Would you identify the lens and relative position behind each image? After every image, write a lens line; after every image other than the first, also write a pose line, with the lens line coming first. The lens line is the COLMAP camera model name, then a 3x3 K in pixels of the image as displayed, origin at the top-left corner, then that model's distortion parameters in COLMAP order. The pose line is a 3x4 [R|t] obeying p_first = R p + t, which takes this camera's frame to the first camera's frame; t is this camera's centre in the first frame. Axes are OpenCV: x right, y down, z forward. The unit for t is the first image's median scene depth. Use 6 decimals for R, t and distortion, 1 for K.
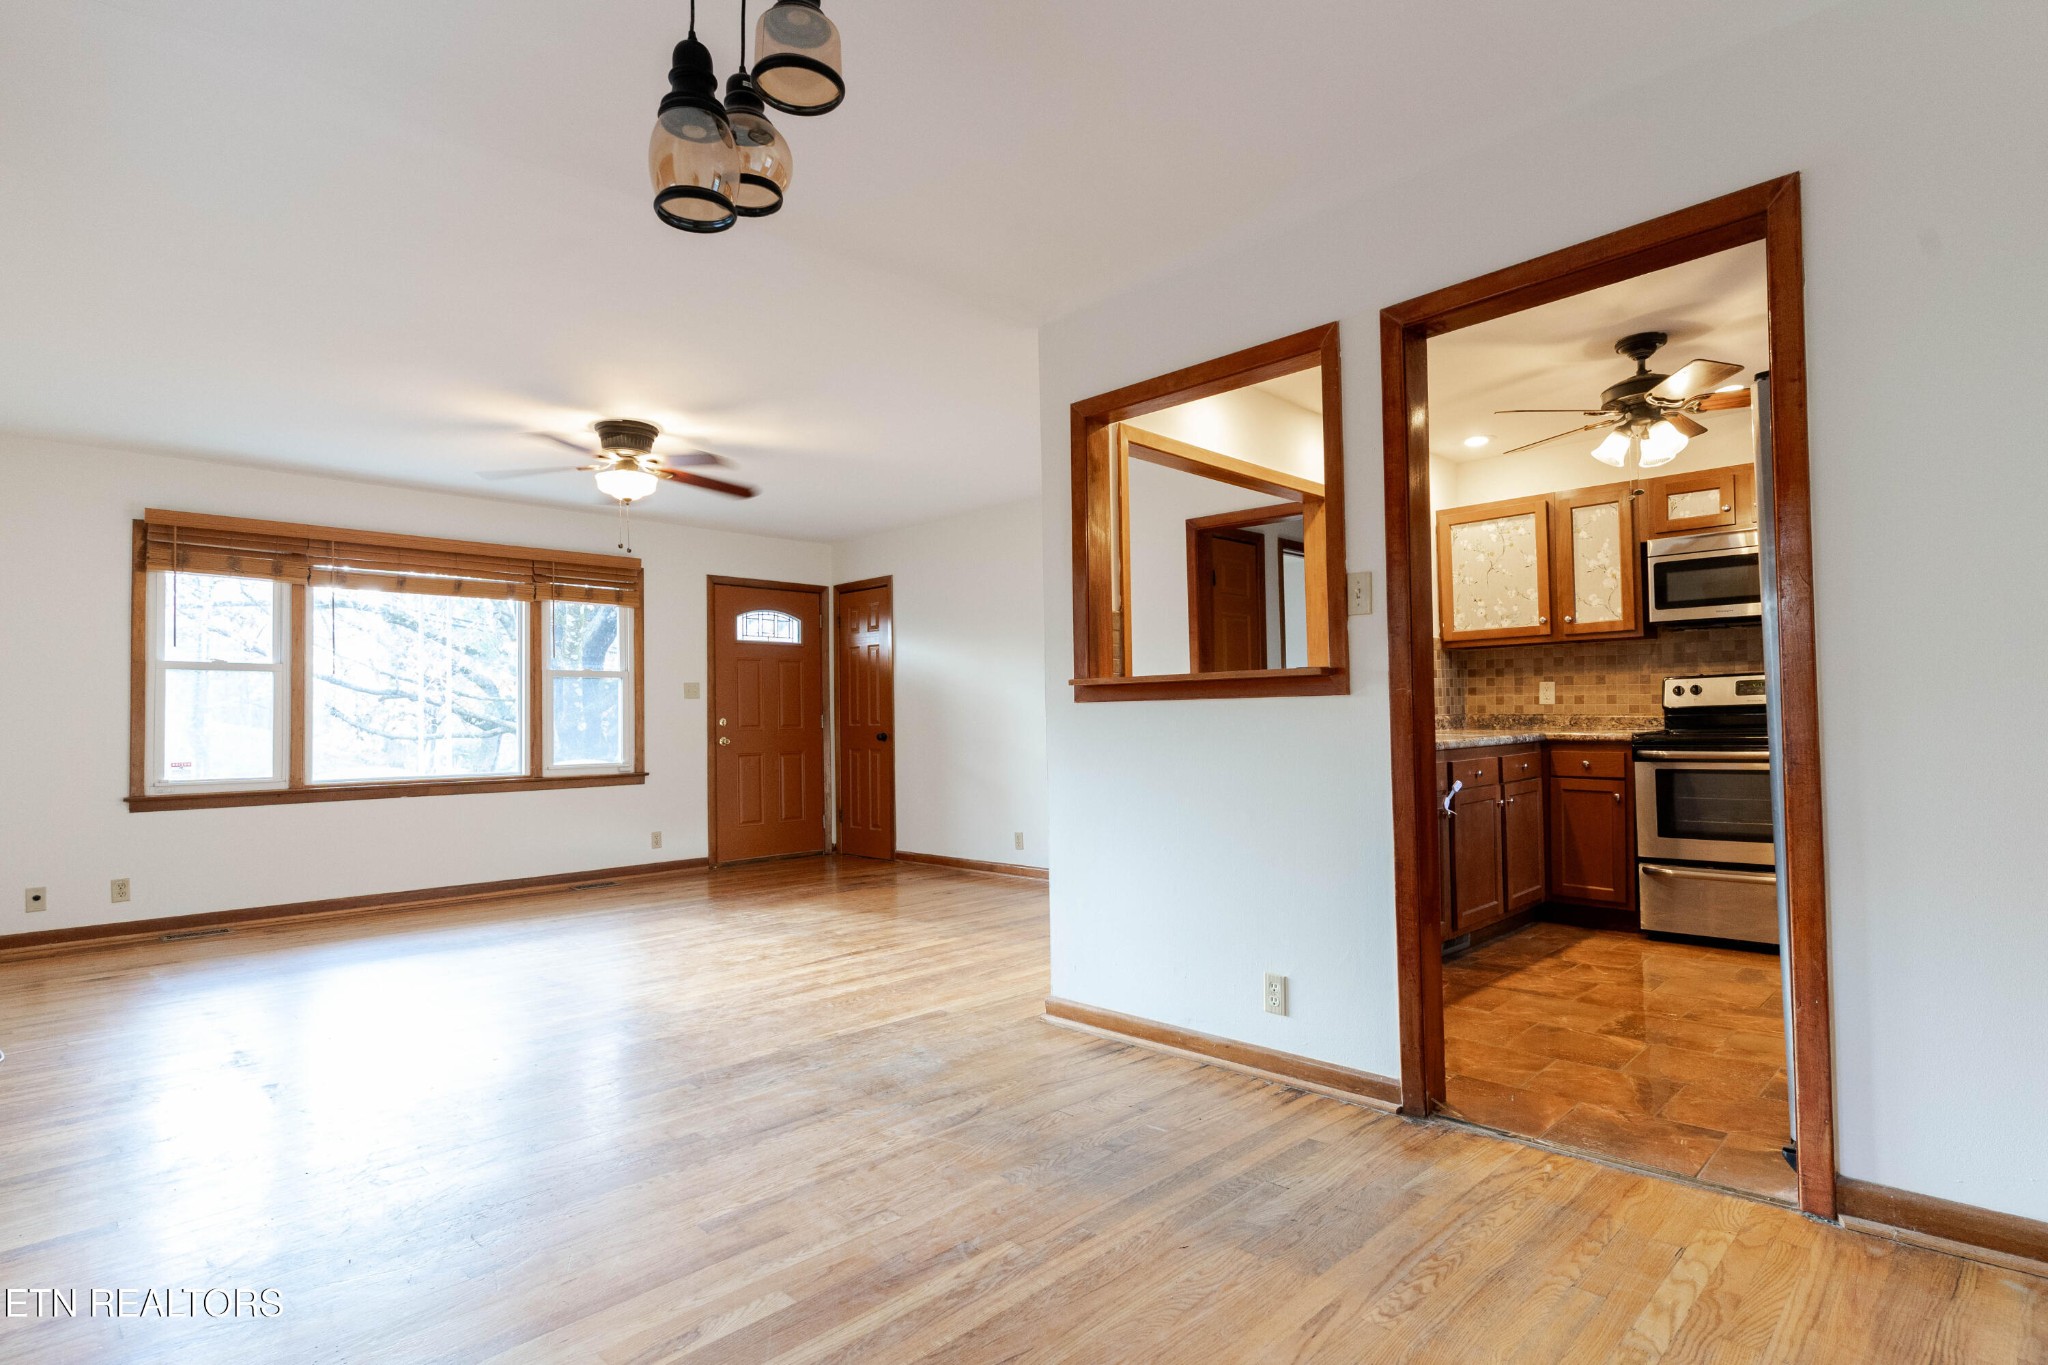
lens RADIAL K [[1017.1, 0, 1024.8], [0, 1017.1, 696.7], [0, 0, 1]] dist [-0.000181, 0.000390]
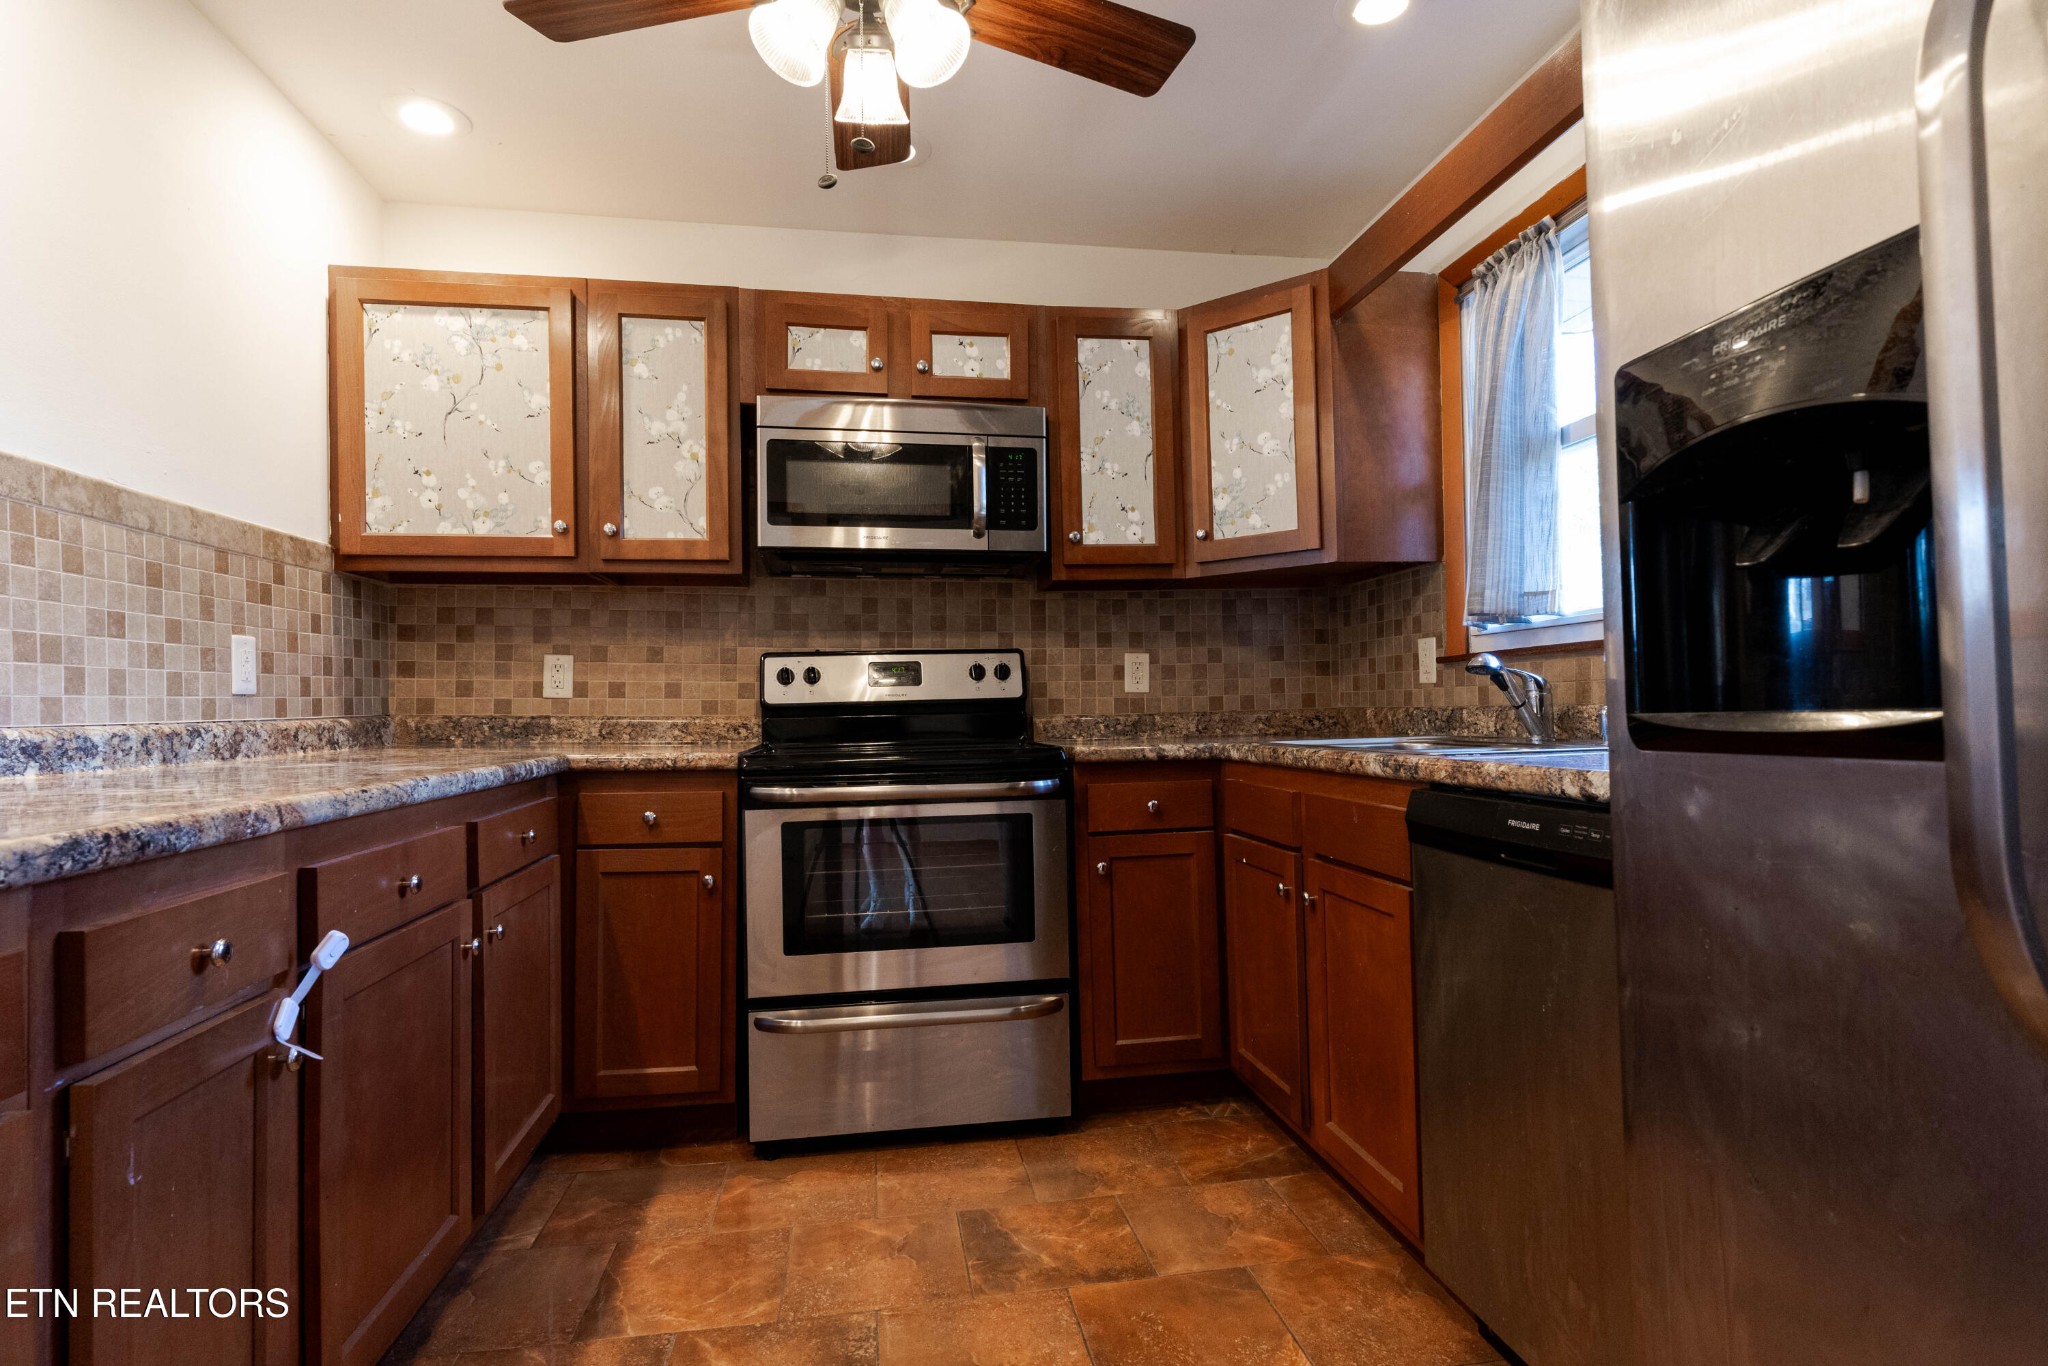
lens RADIAL K [[1017.1, 0, 1024.8], [0, 1017.1, 697.2], [0, 0, 1]] dist [-0.000181, 0.000390]
pose [[0.578328, 0.021848, 0.815512, 0.247948], [-0.016136, 0.999752, -0.015341, 0.012592], [-0.815645, -0.004287, 0.578537, 0.550638]]
